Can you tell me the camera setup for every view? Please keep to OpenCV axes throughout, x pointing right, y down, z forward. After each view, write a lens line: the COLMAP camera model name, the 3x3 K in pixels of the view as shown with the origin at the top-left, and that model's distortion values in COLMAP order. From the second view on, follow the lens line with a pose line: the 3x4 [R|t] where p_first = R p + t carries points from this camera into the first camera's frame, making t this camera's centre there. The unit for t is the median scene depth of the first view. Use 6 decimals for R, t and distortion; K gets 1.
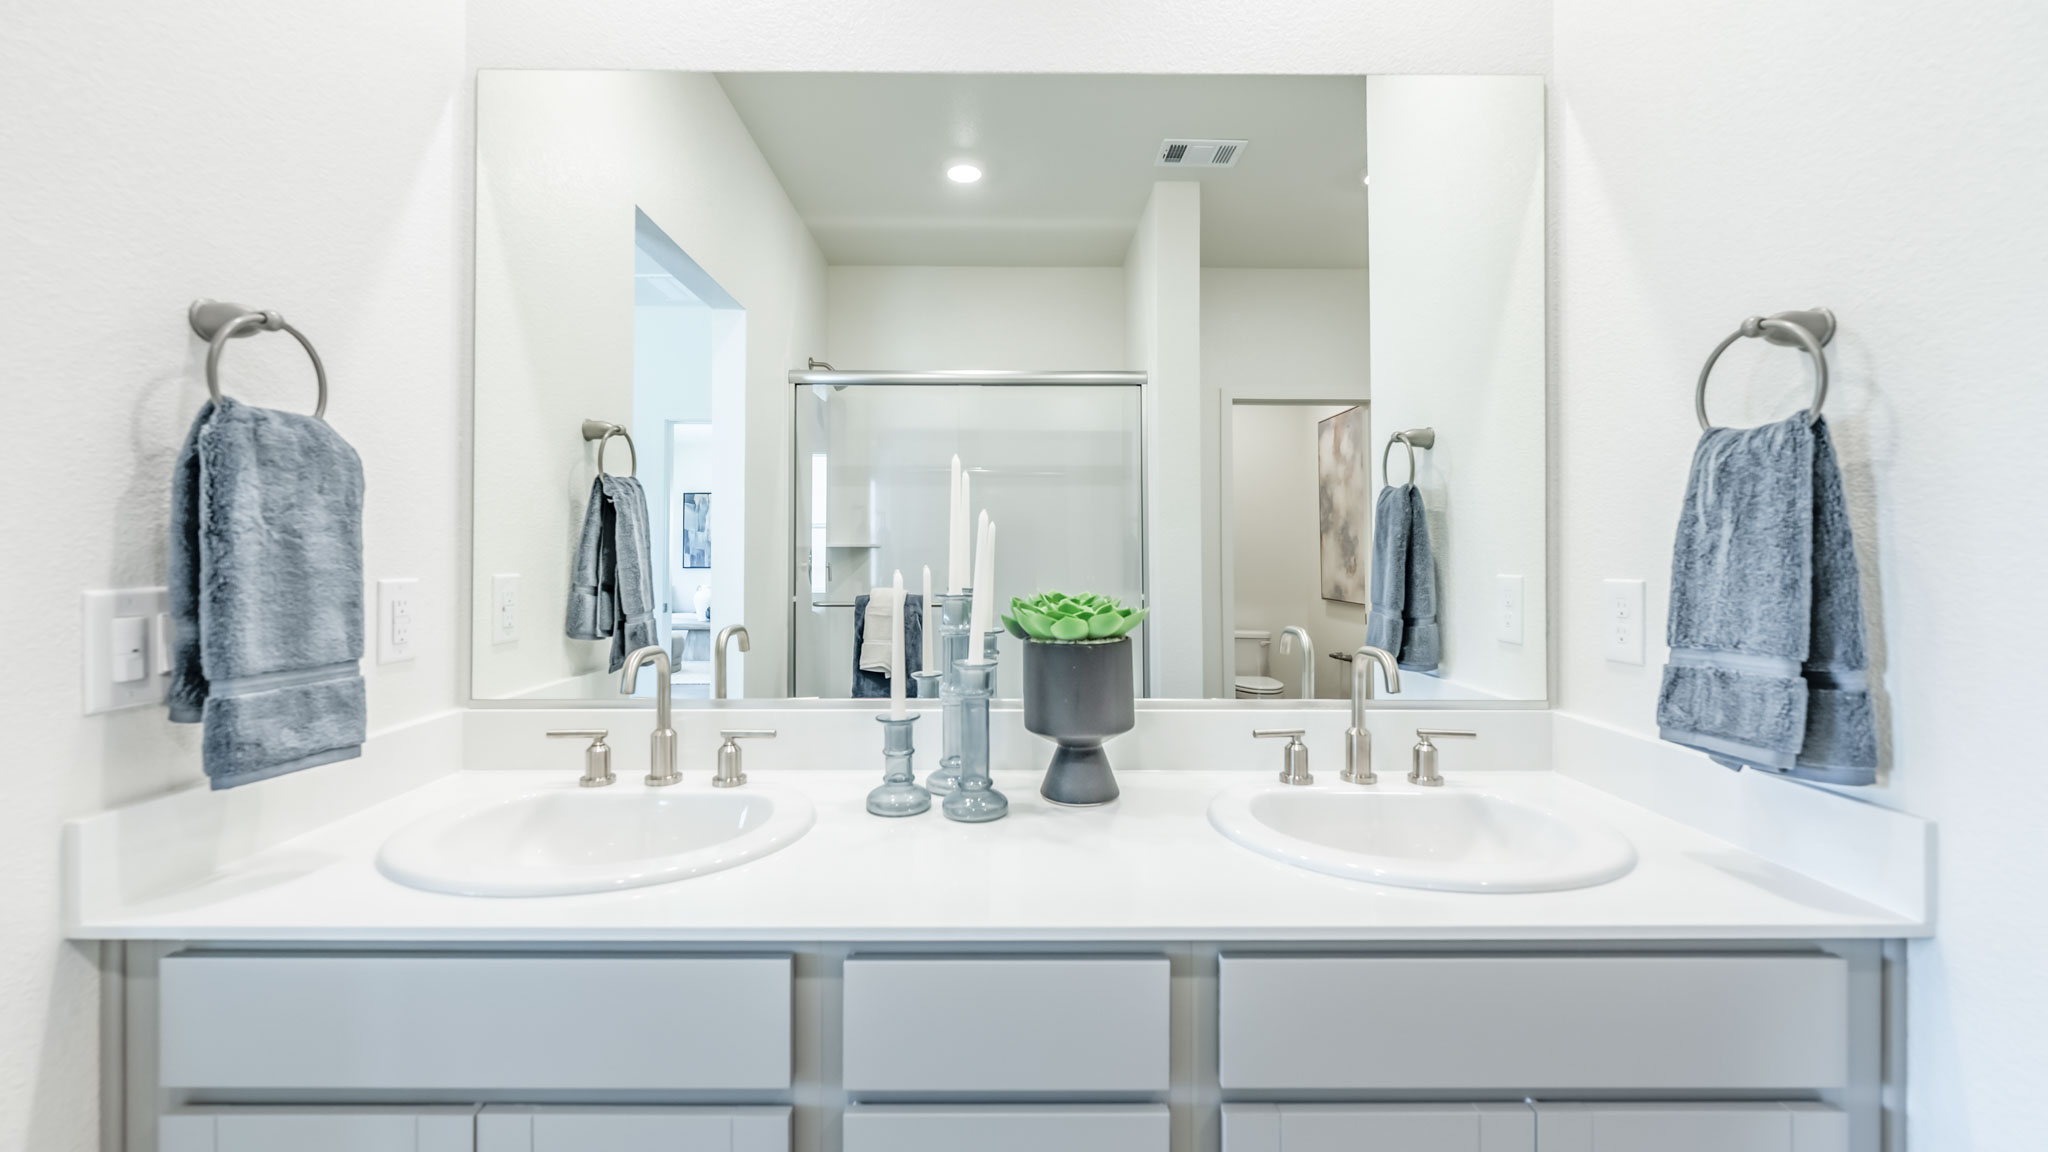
lens RADIAL K [[806.0, 0, 1022.8], [0, 806.0, 565.0], [0, 0, 1]] dist [-0.002526, 0.000039]
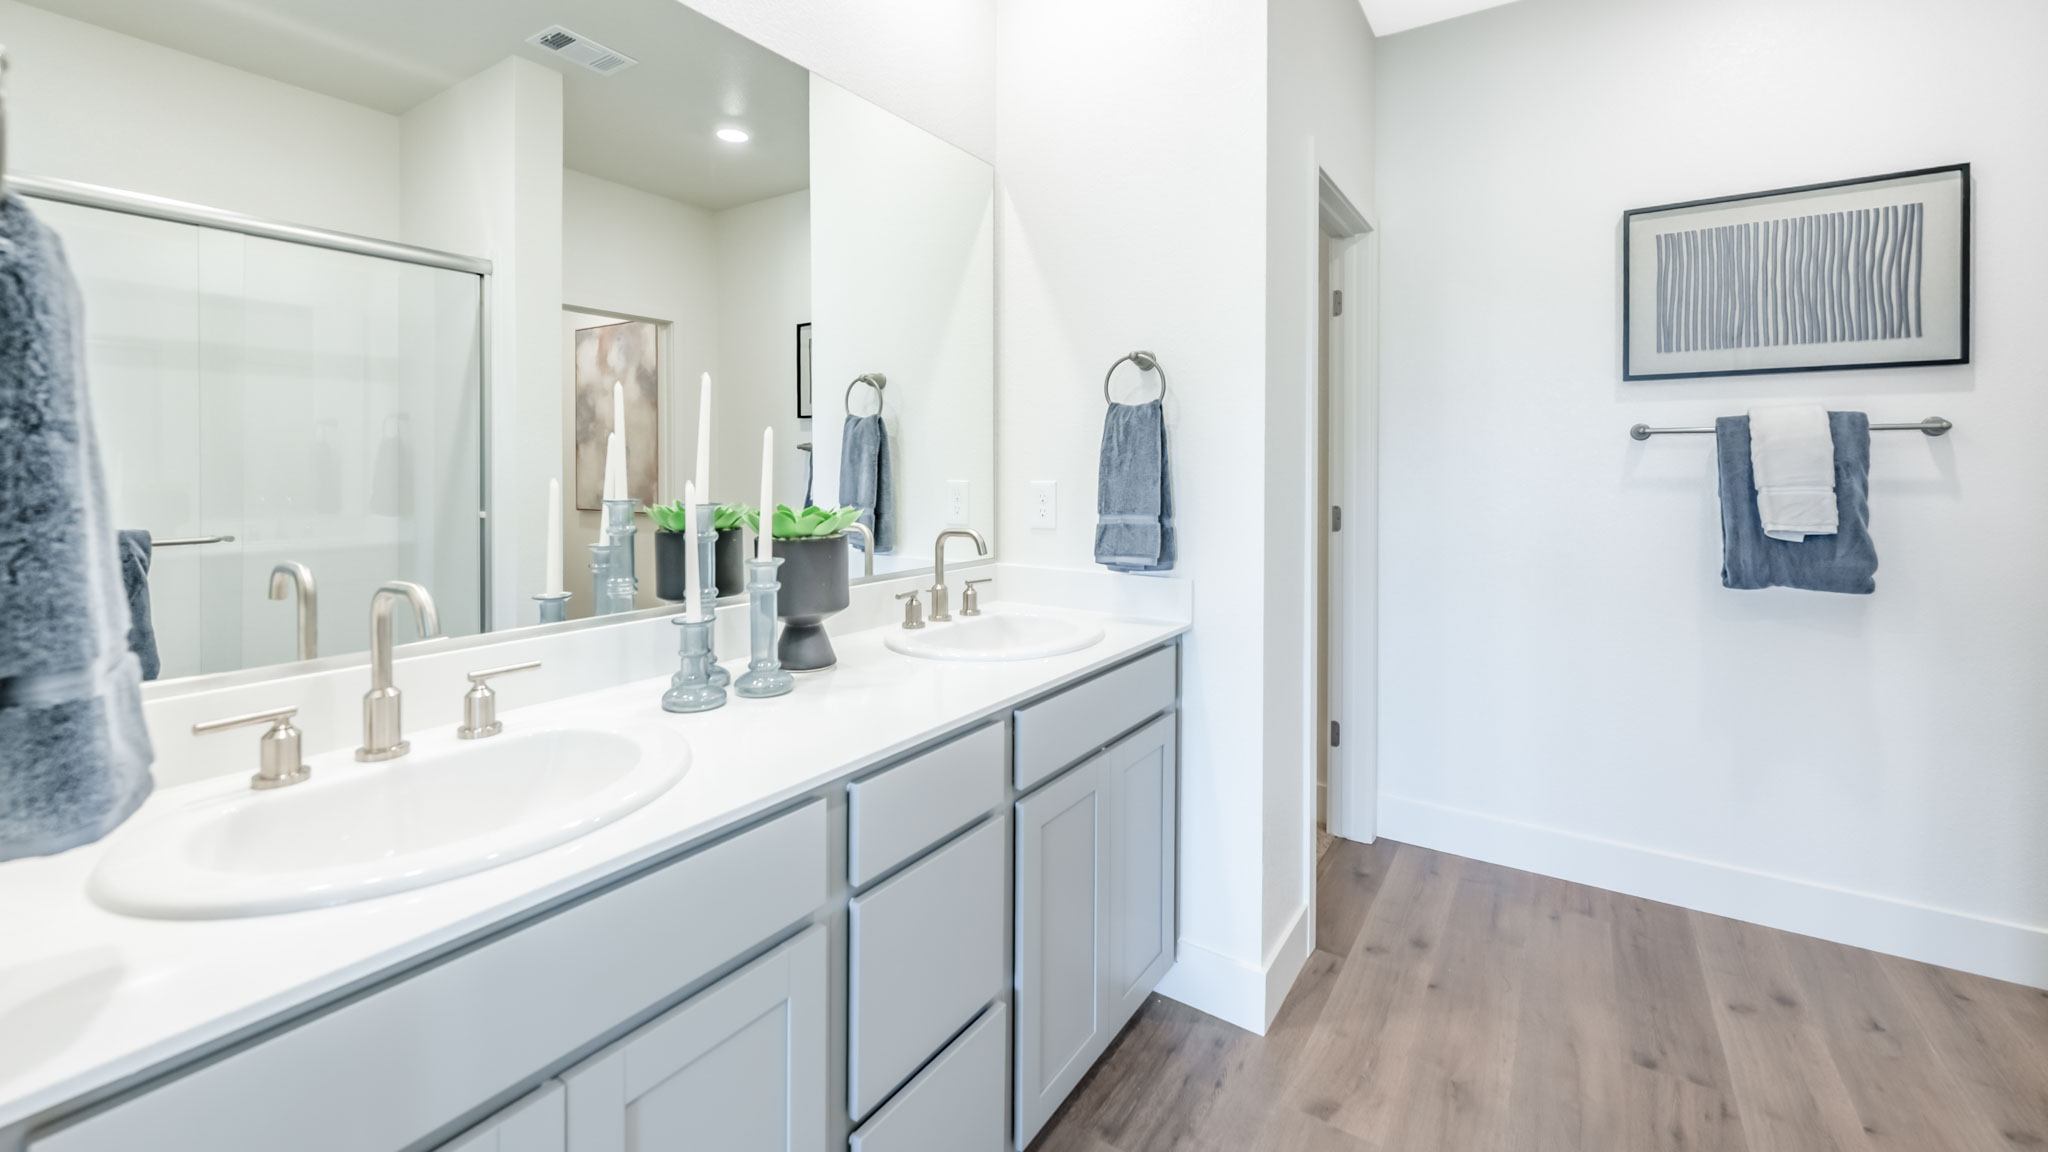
lens RADIAL K [[826.3, 0, 1026.8], [0, 826.3, 468.8], [0, 0, 1]] dist [-0.000094, -0.000012]
pose [[0.561380, -0.002060, 0.827555, -0.781327], [0.011388, 0.999921, -0.005236, 0.000551], [-0.827480, 0.012363, 0.561360, 0.023848]]
